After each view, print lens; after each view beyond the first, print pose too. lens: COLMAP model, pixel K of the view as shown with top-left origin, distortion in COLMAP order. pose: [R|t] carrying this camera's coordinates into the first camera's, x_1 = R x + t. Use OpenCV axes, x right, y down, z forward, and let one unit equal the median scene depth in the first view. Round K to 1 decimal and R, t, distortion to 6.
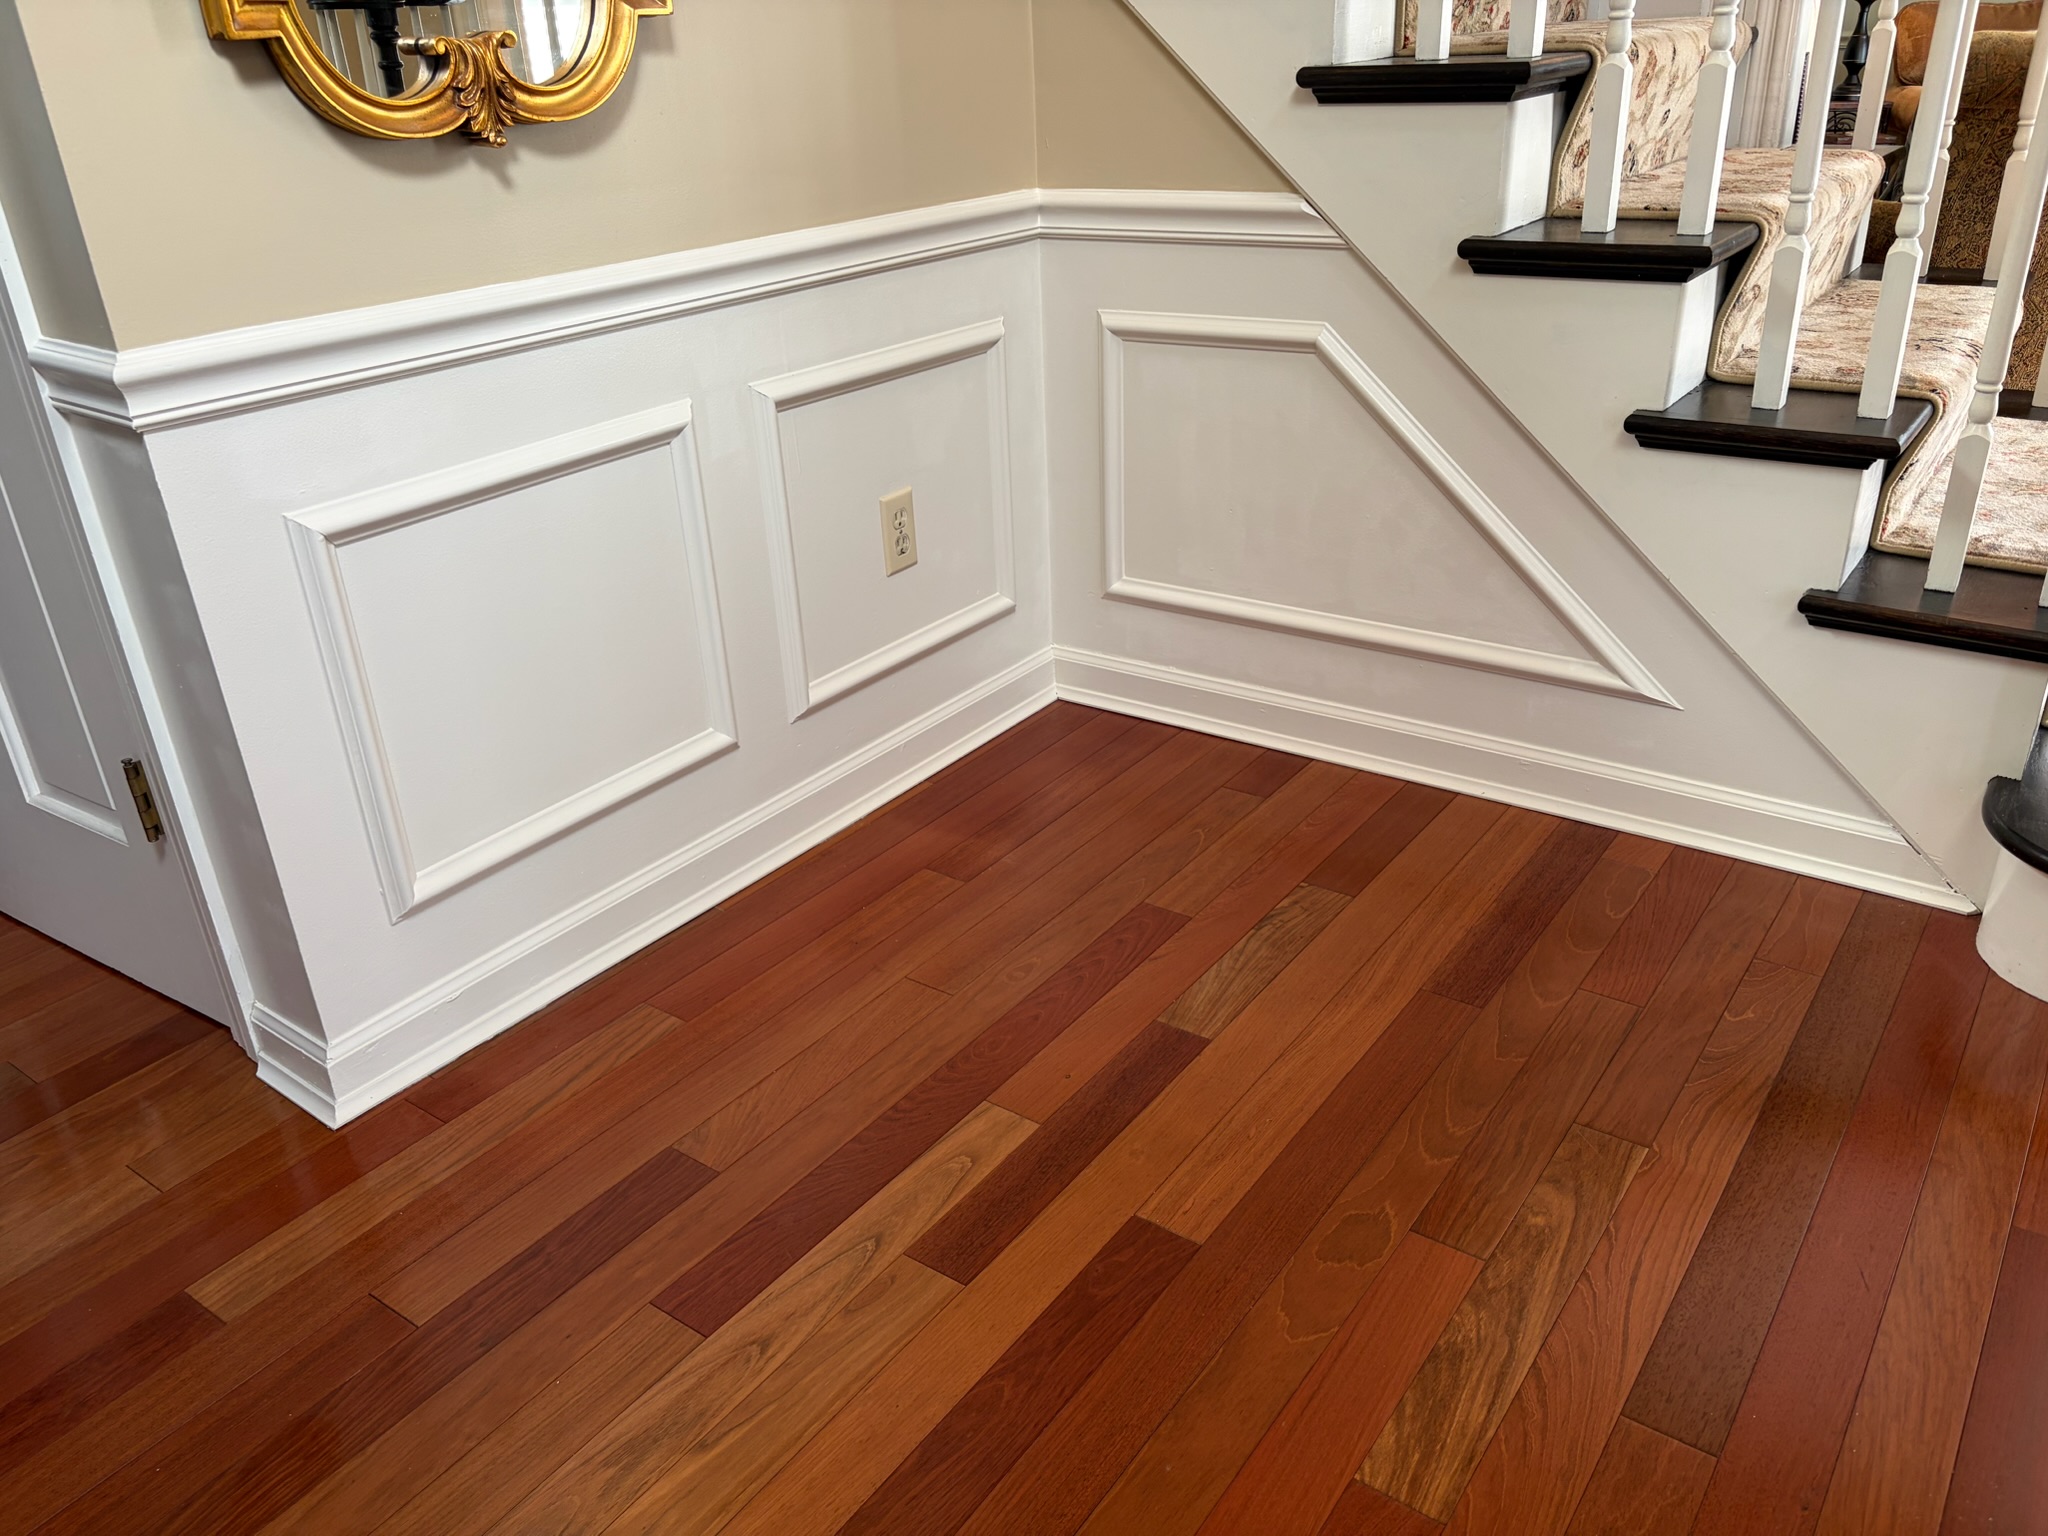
lens RADIAL K [[1543.6, 0, 1024.0], [0, 1543.6, 768.0], [0, 0, 1]] dist [0.060937, -0.071472]
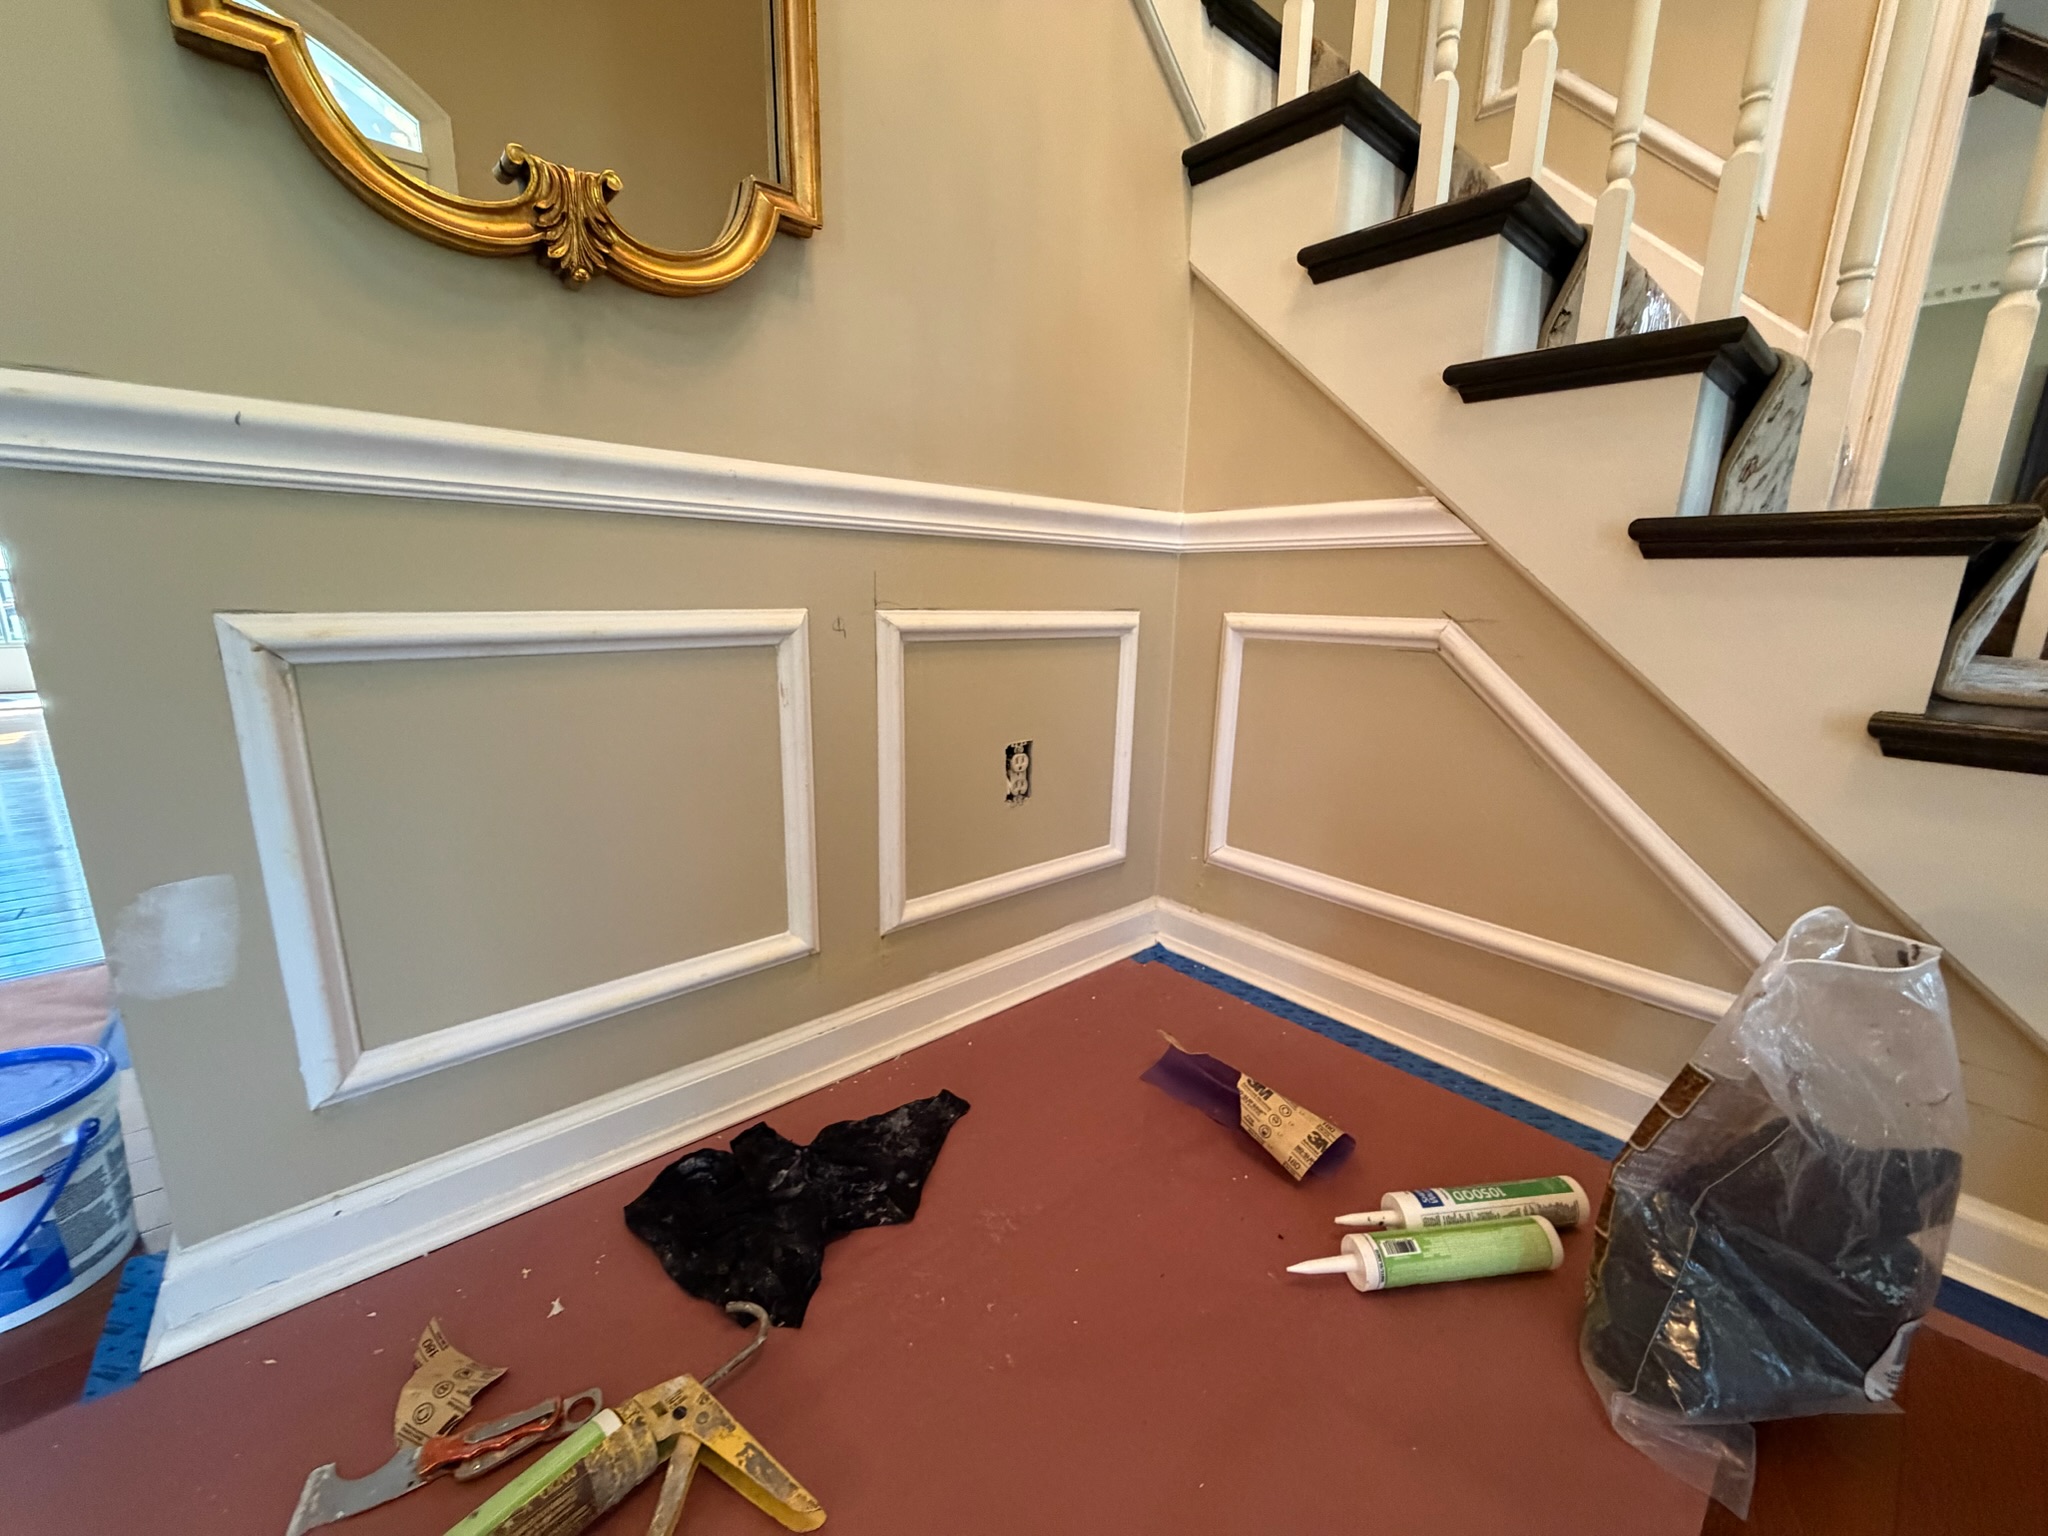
lens RADIAL K [[815.7, 0, 1024.0], [0, 815.7, 768.0], [0, 0, 1]] dist [0.030424, 0.000107]
pose [[0.975900, 0.106499, -0.190468, 0.035708], [-0.146475, 0.966670, -0.209987, -0.037258], [0.161756, 0.232825, 0.958972, 0.464093]]
